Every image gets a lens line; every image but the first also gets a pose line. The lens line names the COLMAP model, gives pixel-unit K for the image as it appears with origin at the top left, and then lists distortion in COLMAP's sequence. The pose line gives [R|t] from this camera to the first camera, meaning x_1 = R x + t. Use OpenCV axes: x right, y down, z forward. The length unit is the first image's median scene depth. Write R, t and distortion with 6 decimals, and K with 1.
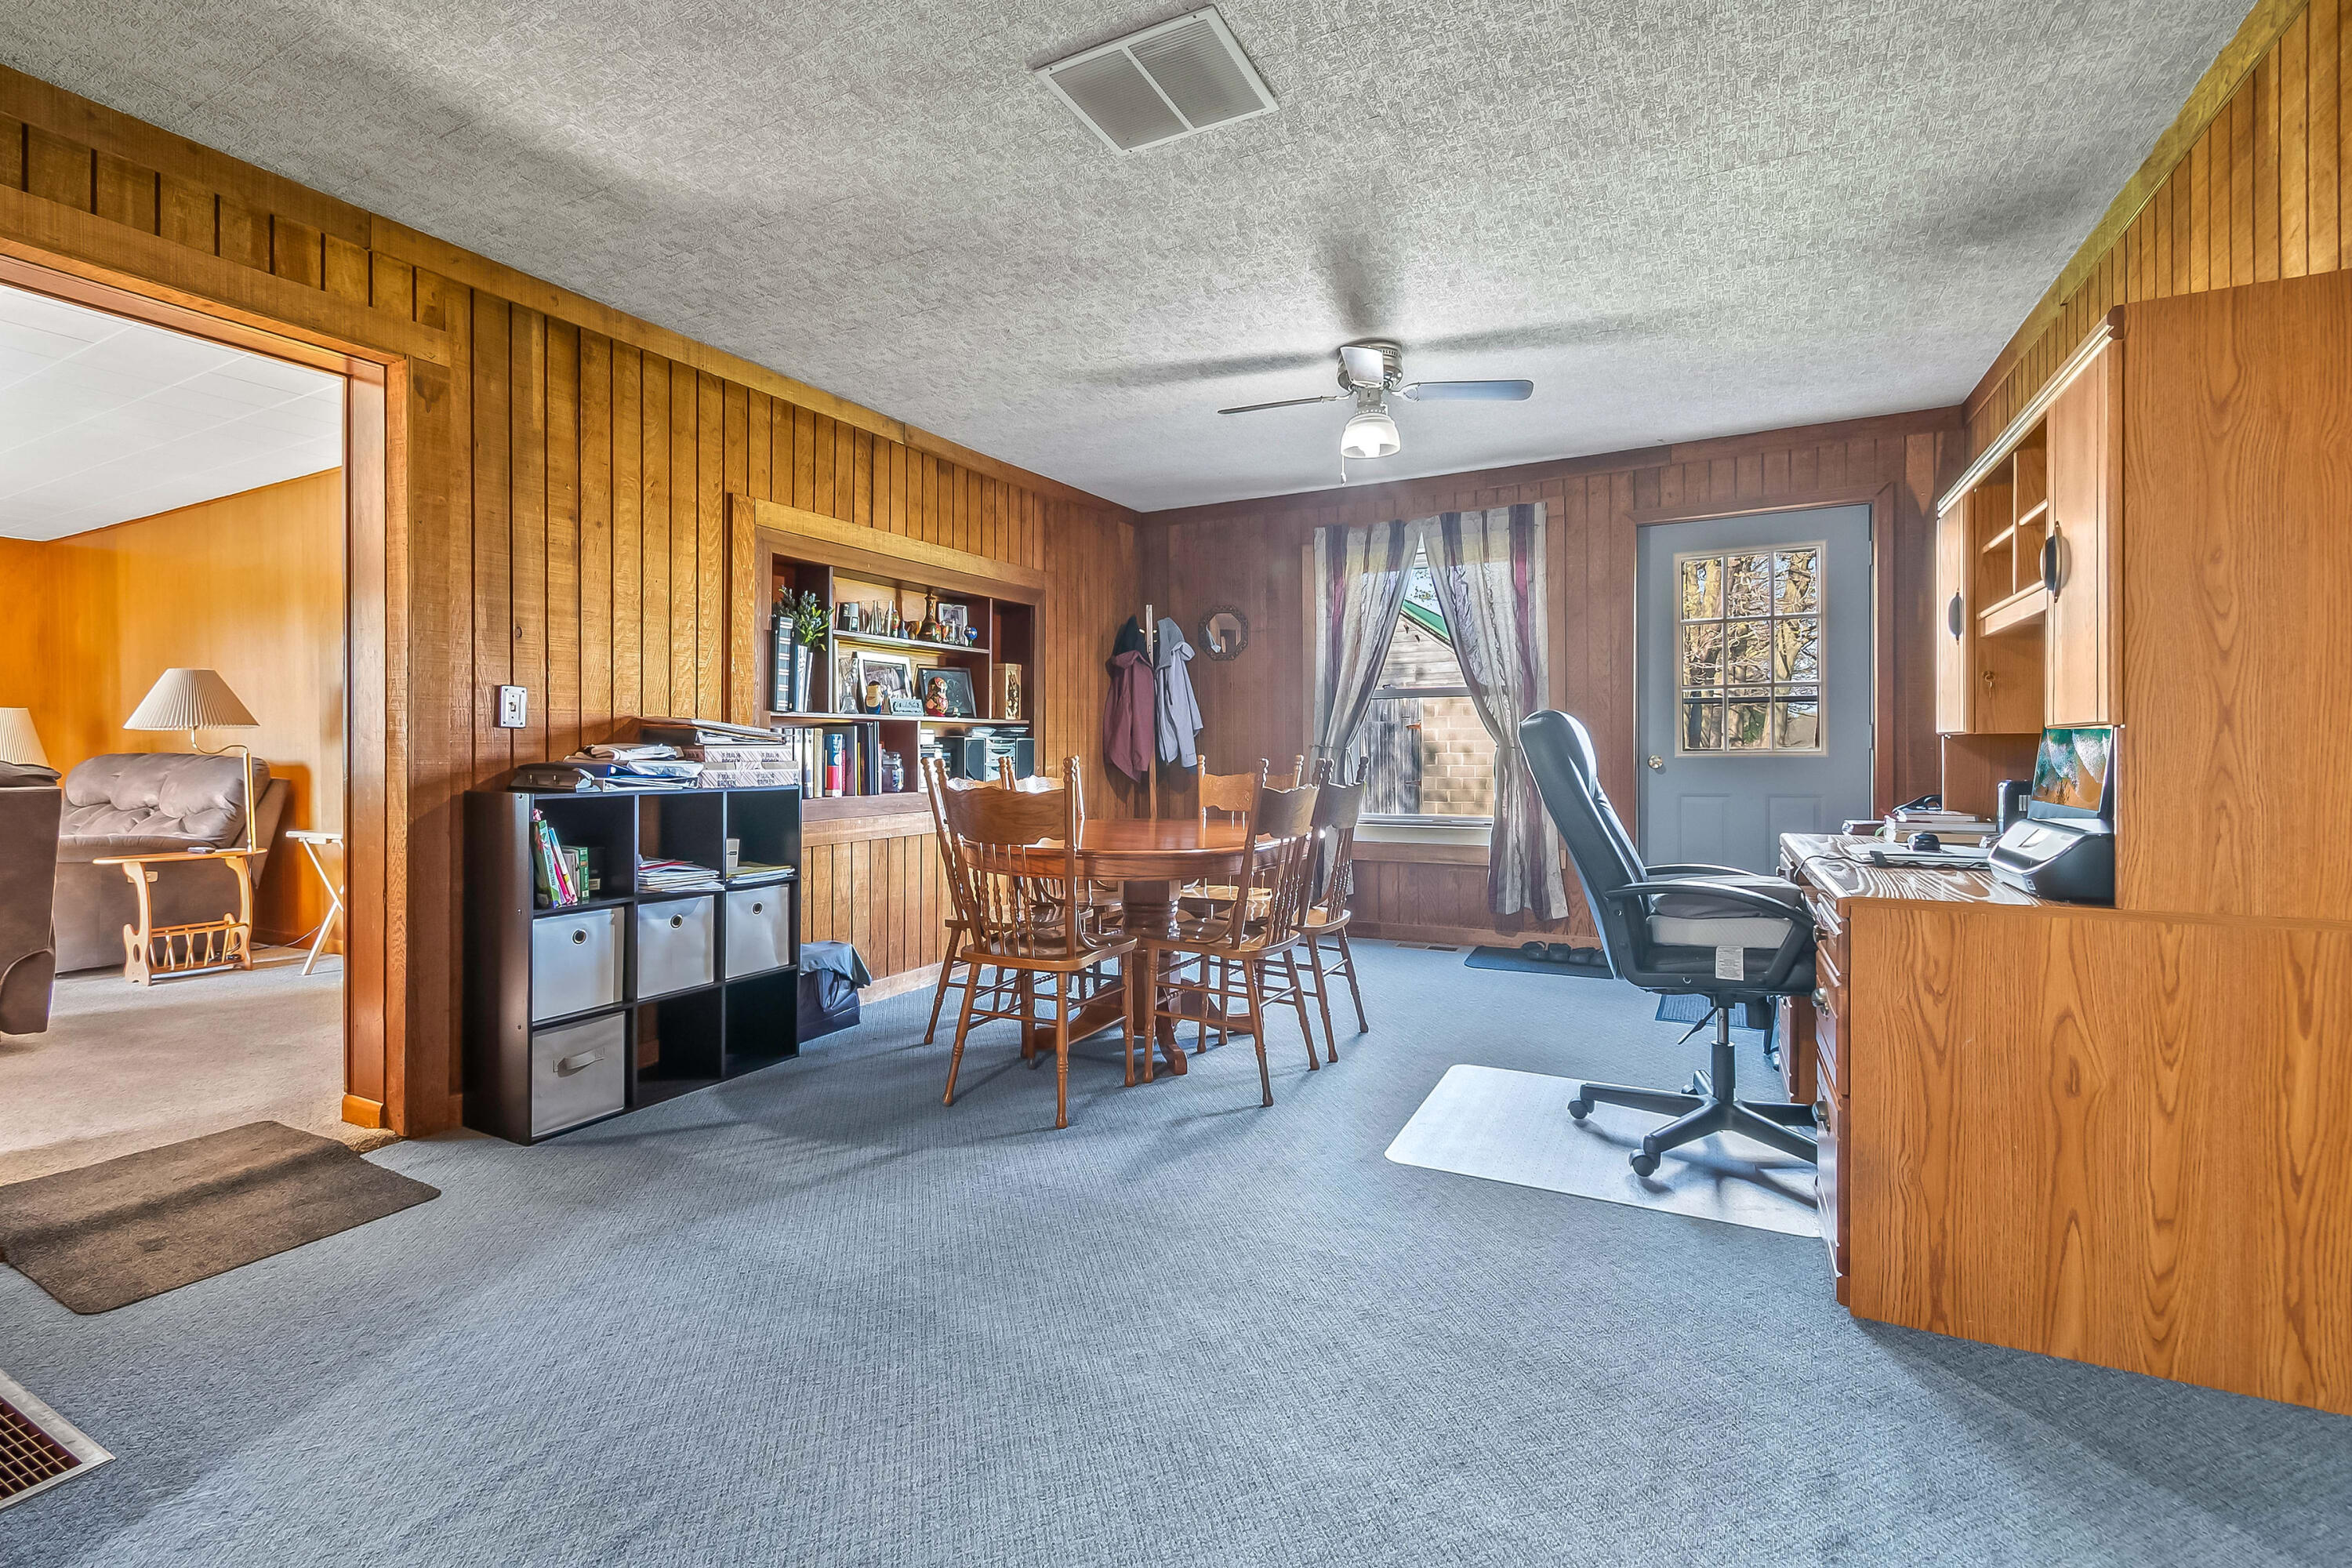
lens RADIAL K [[1037.7, 0, 1162.2], [0, 1037.7, 761.9], [0, 0, 1]] dist [-0.001877, -0.001008]
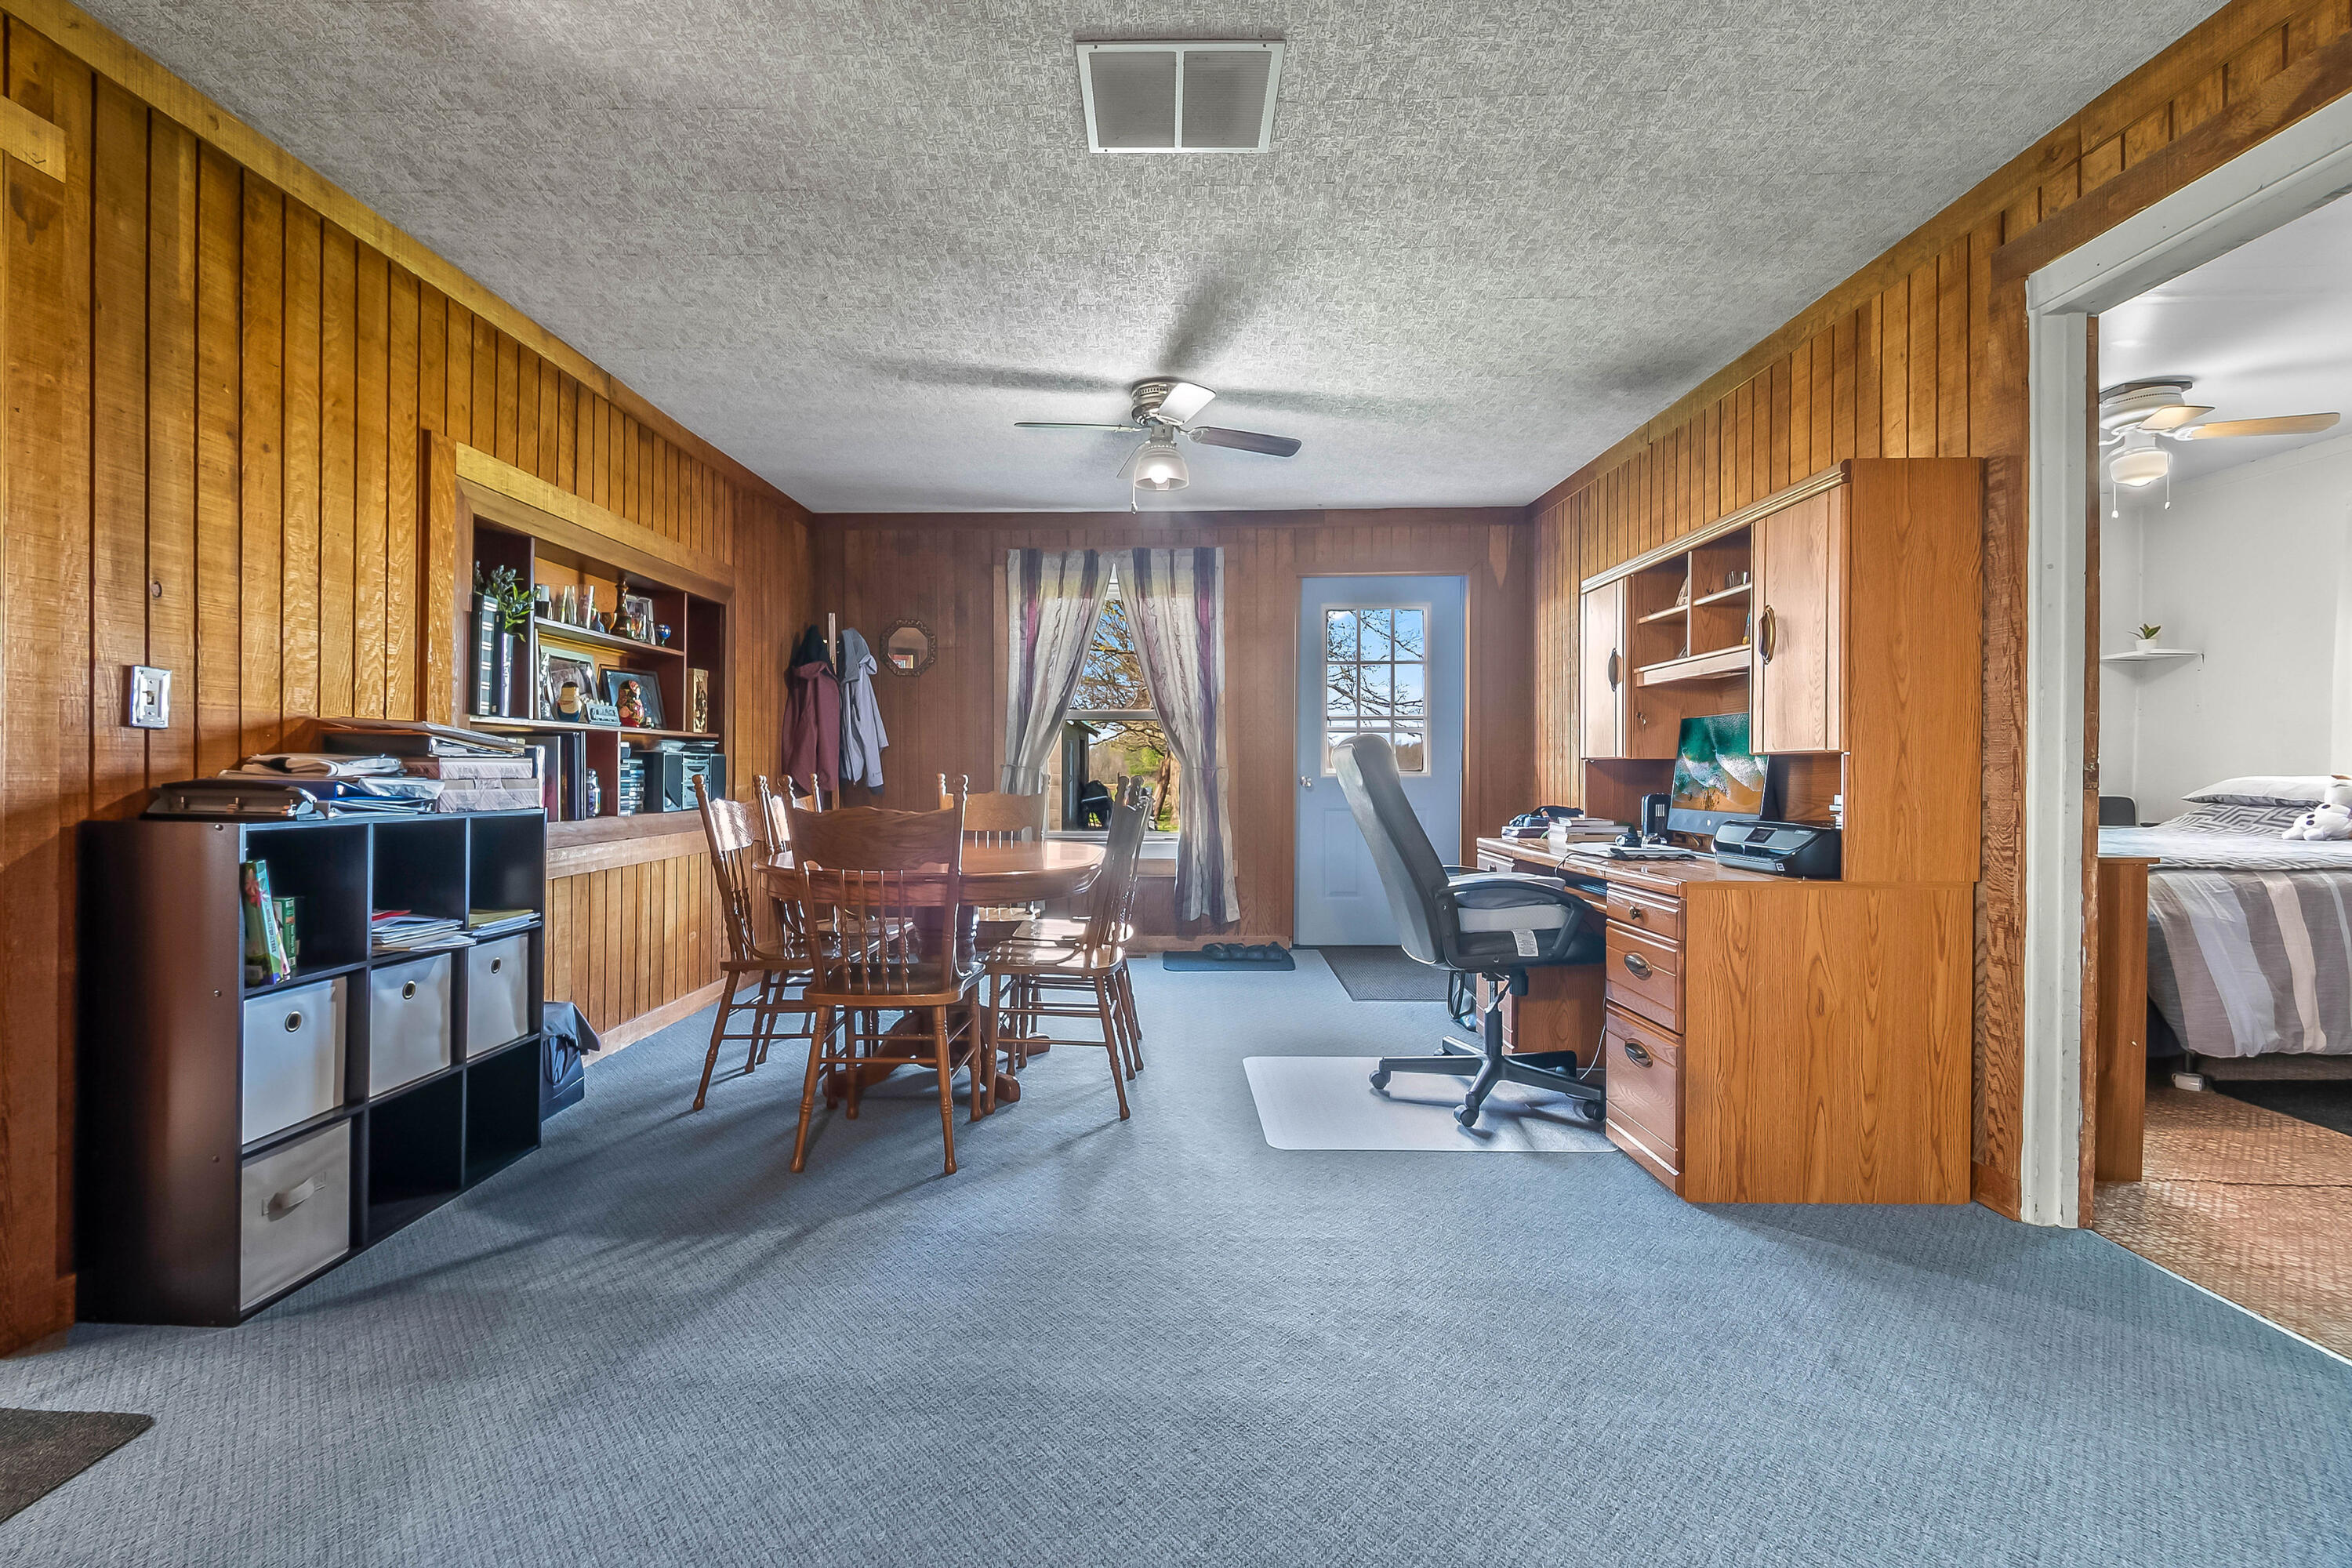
lens RADIAL K [[1018.2, 0, 1176.0], [0, 1018.2, 784.0], [0, 0, 1]] dist [0.010088, -0.006776]
pose [[0.894017, -0.000704, 0.448032, -0.318770], [0.000268, 0.999999, 0.001038, 0.003473], [-0.448033, -0.000808, 0.894017, 0.090609]]
